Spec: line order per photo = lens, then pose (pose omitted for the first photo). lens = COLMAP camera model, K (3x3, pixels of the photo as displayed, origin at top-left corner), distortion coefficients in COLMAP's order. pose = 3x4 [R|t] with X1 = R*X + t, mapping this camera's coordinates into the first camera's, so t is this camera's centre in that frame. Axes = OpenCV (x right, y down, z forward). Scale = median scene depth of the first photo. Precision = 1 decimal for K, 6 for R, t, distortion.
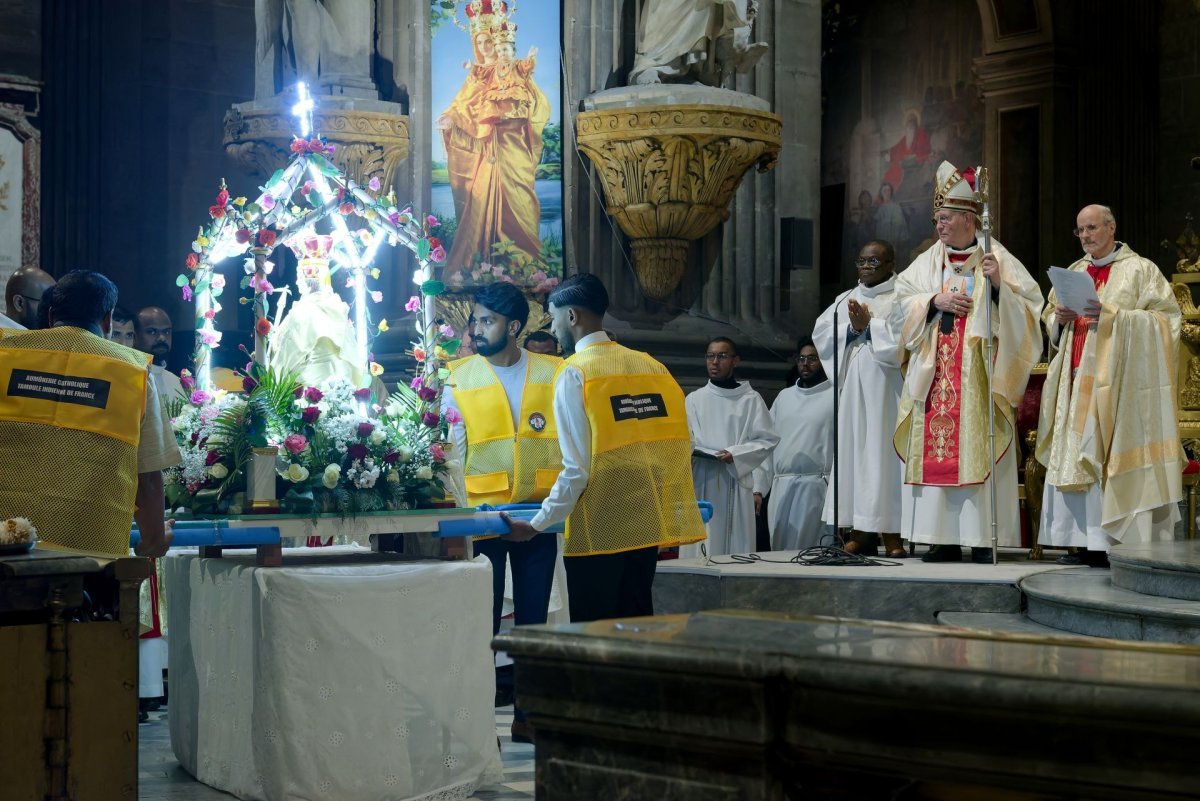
lens RADIAL K [[2274.3, 0, 600.0], [0, 2274.3, 400.5], [0, 0, 1]] dist [0.021687, 0.053315]
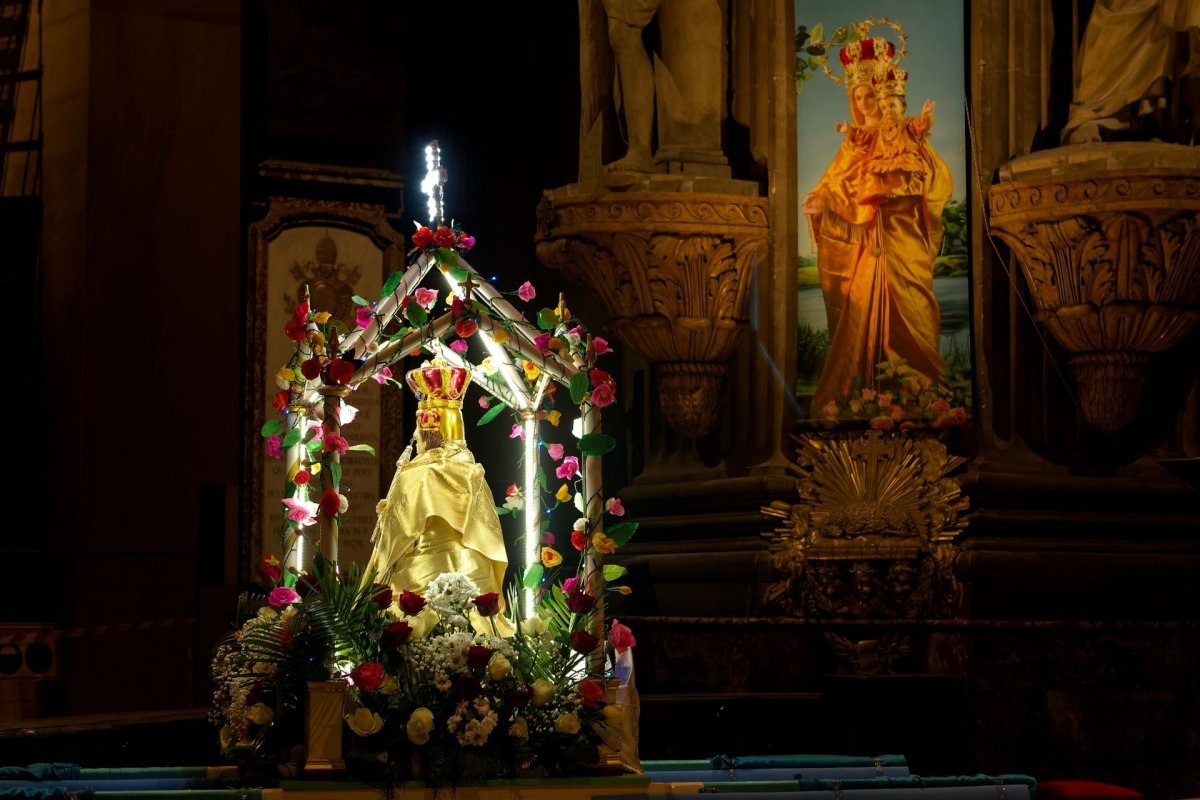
lens RADIAL K [[2625.6, 0, 600.0], [0, 2625.6, 400.0], [0, 0, 1]] dist [-0.007913, -0.041692]
pose [[0.973770, -0.016533, -0.226932, 0.059558], [0.004591, 0.998581, -0.053051, -0.011624], [0.227487, 0.050618, 0.972465, 0.140315]]
